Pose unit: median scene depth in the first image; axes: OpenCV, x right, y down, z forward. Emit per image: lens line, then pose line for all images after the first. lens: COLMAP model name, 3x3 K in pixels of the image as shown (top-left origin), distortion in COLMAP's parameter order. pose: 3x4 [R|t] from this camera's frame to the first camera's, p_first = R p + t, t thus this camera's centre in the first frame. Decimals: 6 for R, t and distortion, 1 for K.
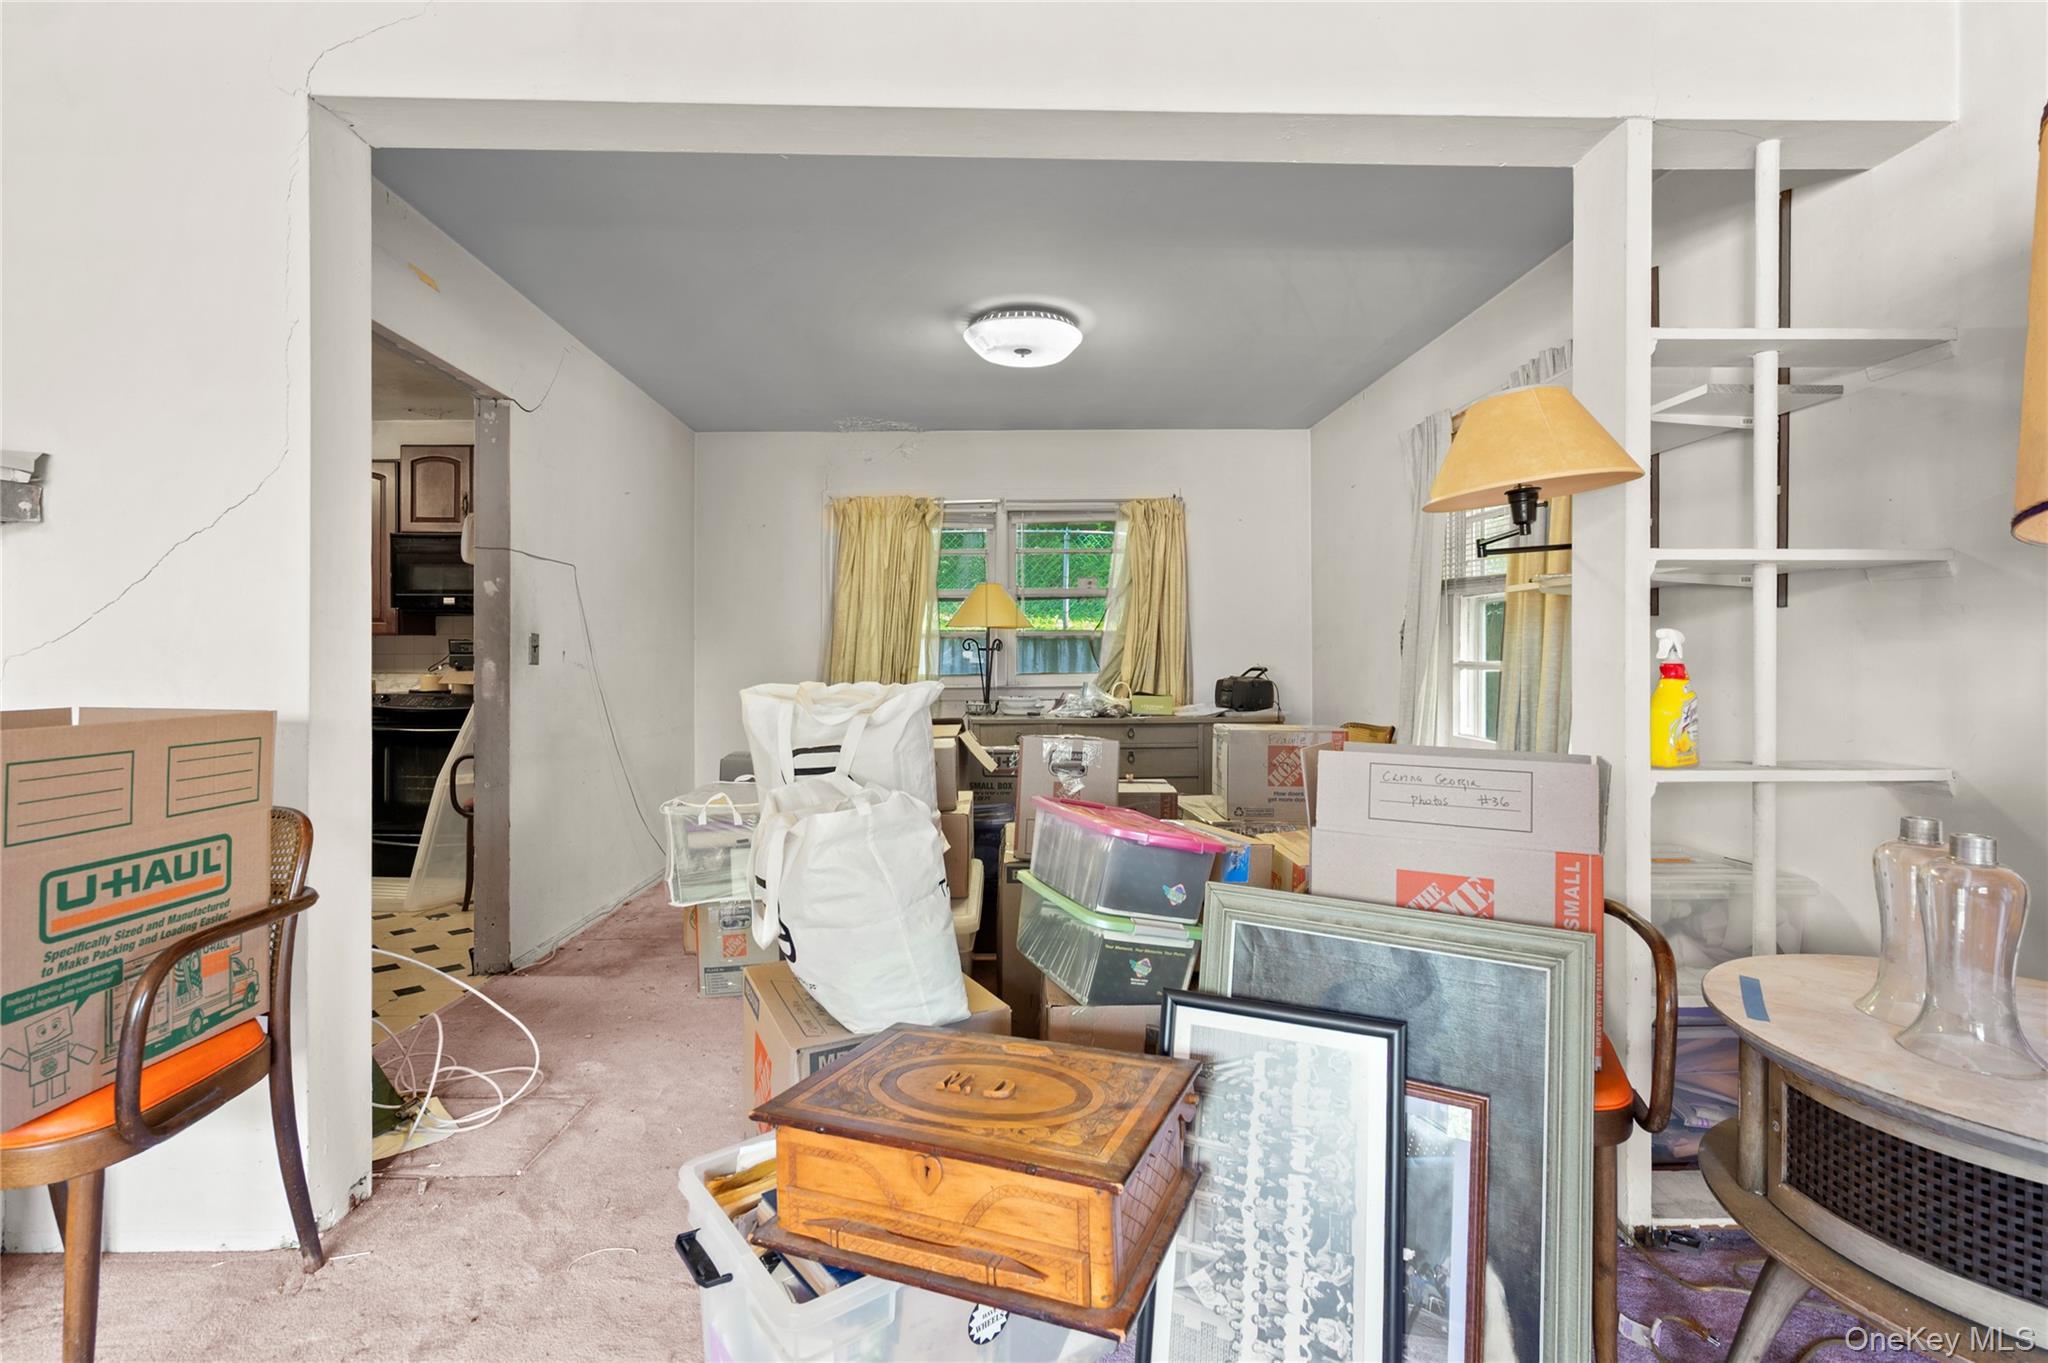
lens RADIAL K [[948.2, 0, 1035.2], [0, 948.2, 661.4], [0, 0, 1]] dist [0.000565, 0.000615]
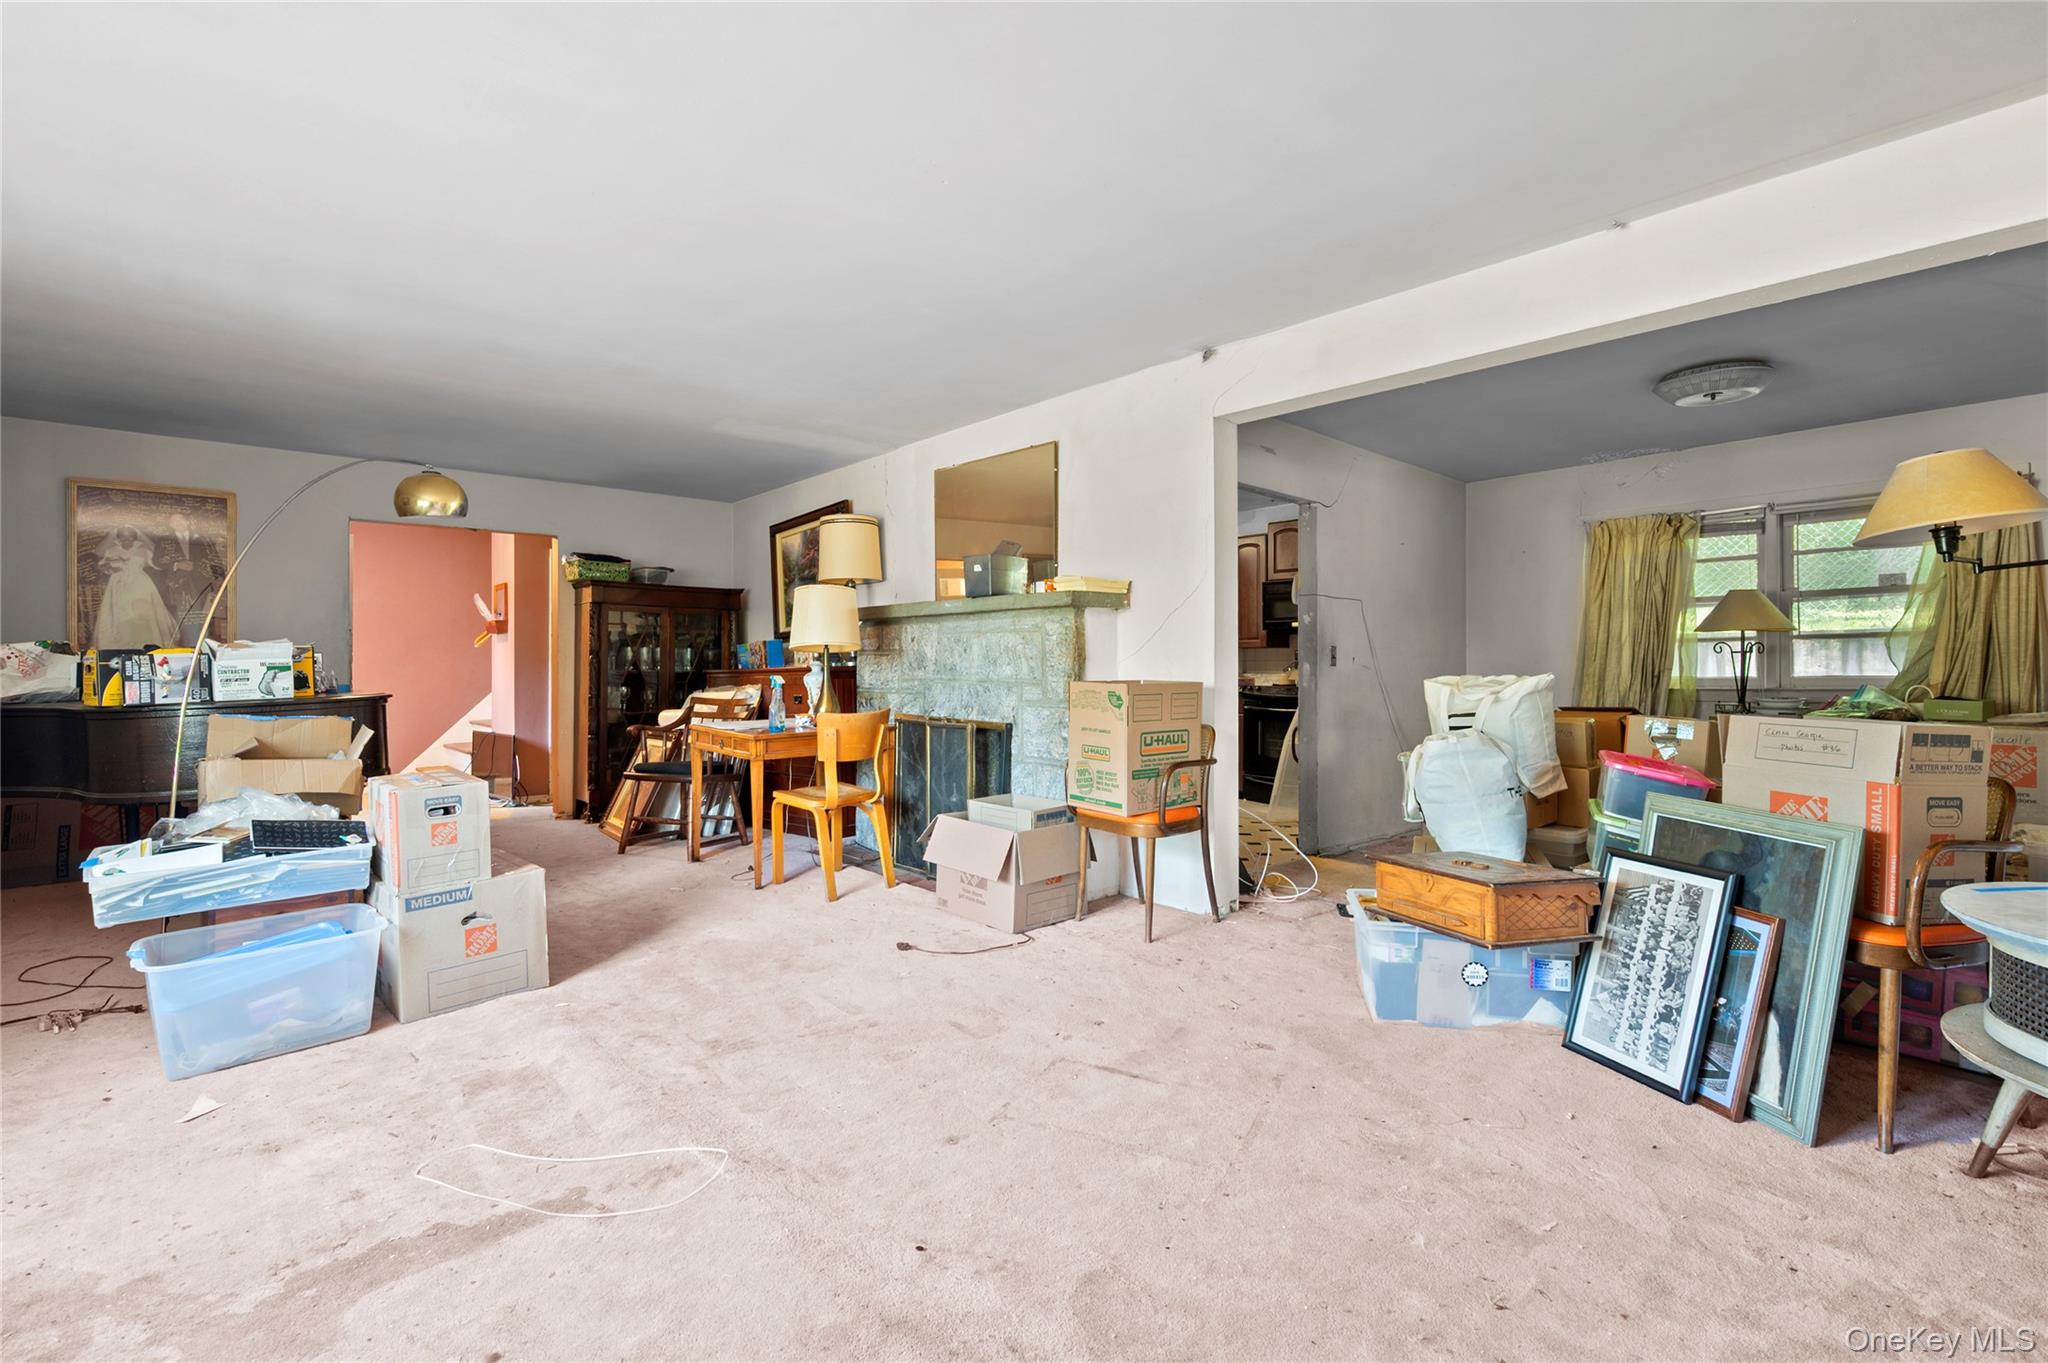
lens RADIAL K [[948.2, 0, 1035.2], [0, 948.2, 661.4], [0, 0, 1]] dist [0.000565, 0.000615]
pose [[0.659100, -0.006289, -0.752029, 0.771135], [0.000392, 0.999968, -0.008019, 0.018409], [0.752056, 0.004991, 0.659081, -0.957643]]
